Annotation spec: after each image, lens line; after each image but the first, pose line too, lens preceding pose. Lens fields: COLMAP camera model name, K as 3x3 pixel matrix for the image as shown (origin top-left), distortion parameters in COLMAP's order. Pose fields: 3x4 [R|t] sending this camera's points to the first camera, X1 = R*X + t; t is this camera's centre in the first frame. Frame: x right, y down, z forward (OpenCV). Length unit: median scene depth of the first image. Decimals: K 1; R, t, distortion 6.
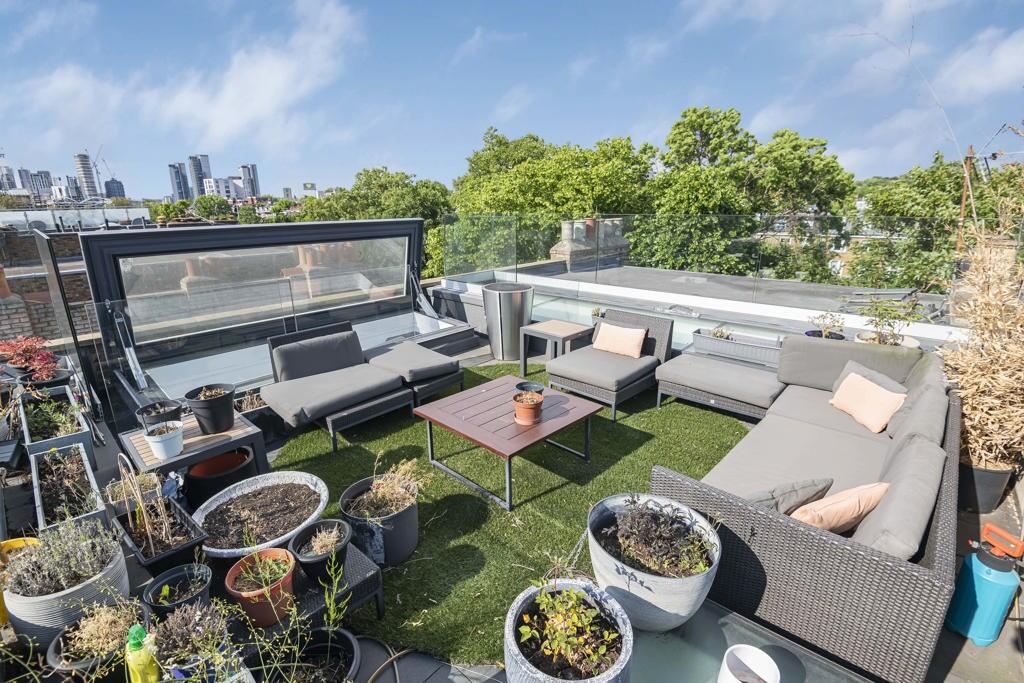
lens RADIAL K [[472.7, 0, 516.6], [0, 472.7, 328.1], [0, 0, 1]] dist [0.024172, -0.029049]
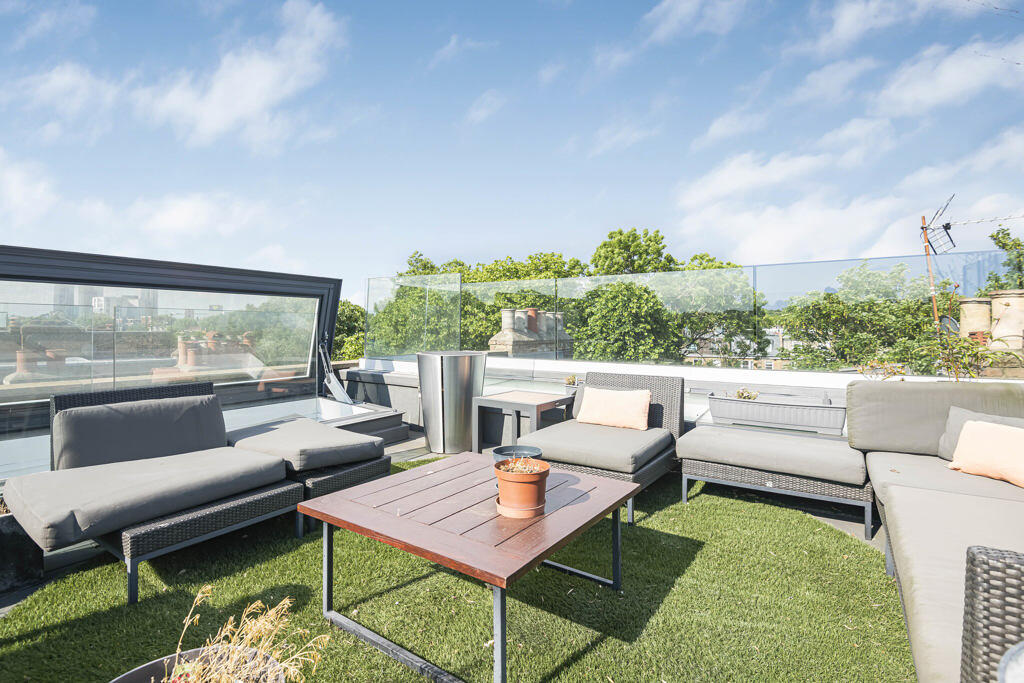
lens RADIAL K [[478.0, 0, 509.0], [0, 478.0, 322.0], [0, 0, 1]] dist [0.021084, -0.030164]
pose [[0.988863, 0.012767, 0.148283, -0.051006], [0.029042, 0.960608, -0.276384, 0.098051], [-0.145971, 0.277613, 0.949539, 0.302510]]
